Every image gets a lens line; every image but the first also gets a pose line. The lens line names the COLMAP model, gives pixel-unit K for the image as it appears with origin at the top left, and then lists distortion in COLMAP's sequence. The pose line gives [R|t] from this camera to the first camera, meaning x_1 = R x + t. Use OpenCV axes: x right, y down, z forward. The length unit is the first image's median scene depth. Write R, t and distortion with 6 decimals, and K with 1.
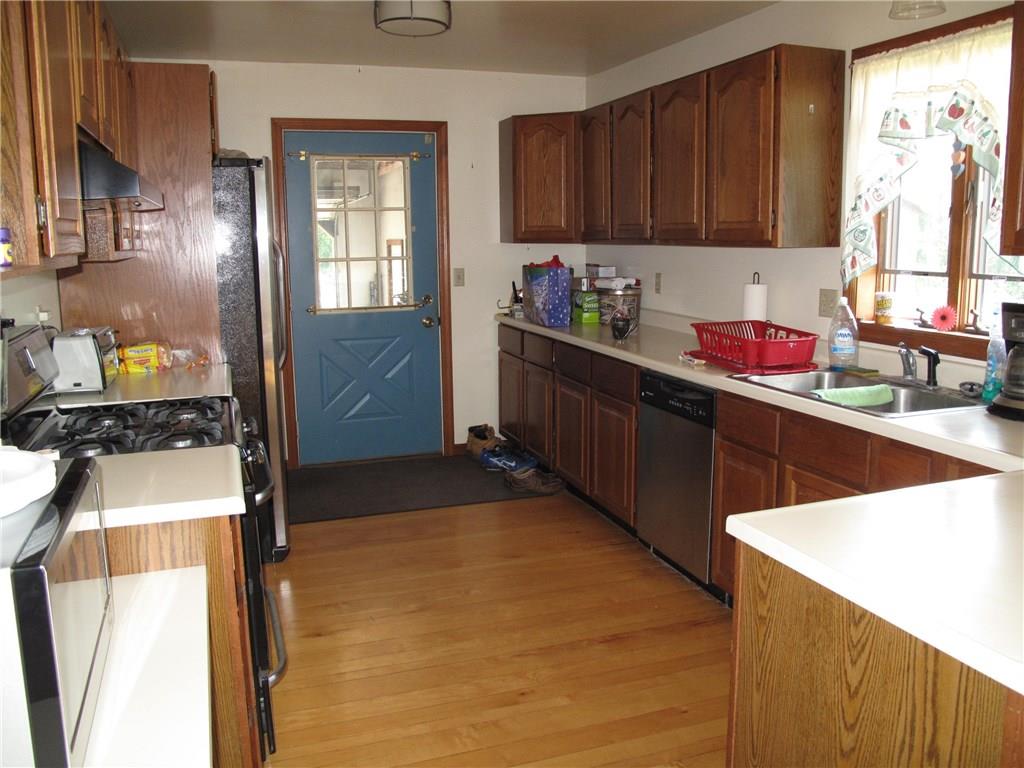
lens RADIAL K [[859.9, 0, 511.6], [0, 859.9, 378.5], [0, 0, 1]] dist [-0.113492, 0.095187]
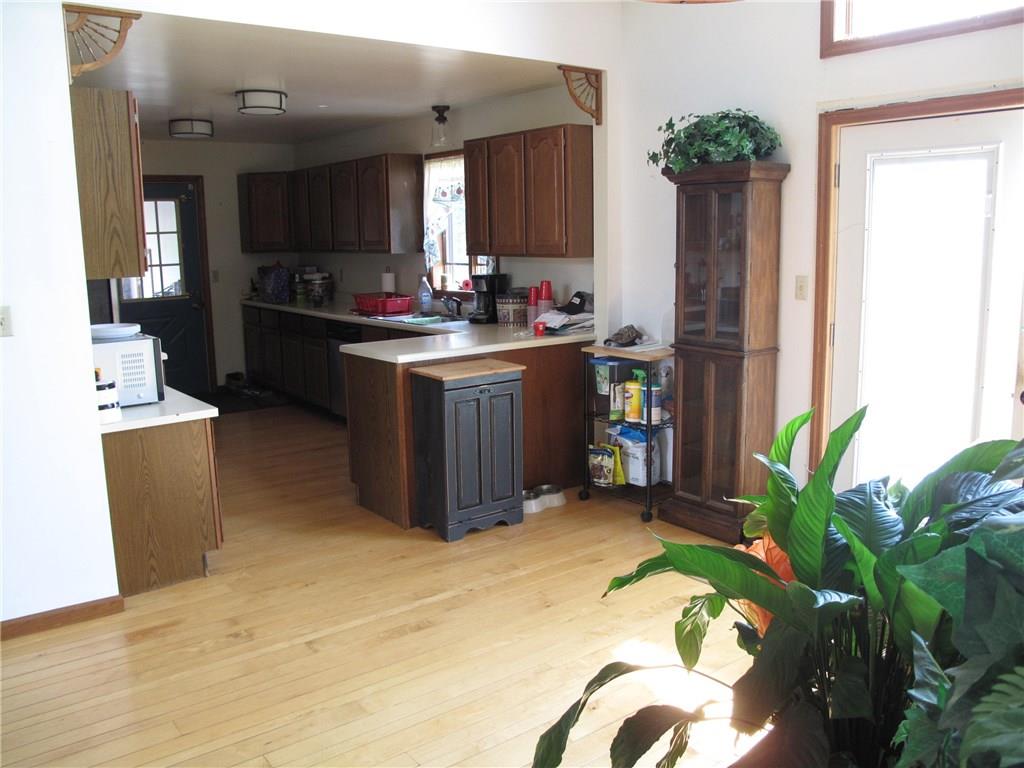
lens RADIAL K [[859.9, 0, 506.1], [0, 859.9, 384.9], [0, 0, 1]] dist [-0.113492, 0.095187]
pose [[0.952345, -0.059483, 0.299167, -0.037978], [0.058023, 0.998220, 0.013767, 0.107688], [-0.299453, 0.004247, 0.954101, -0.758543]]
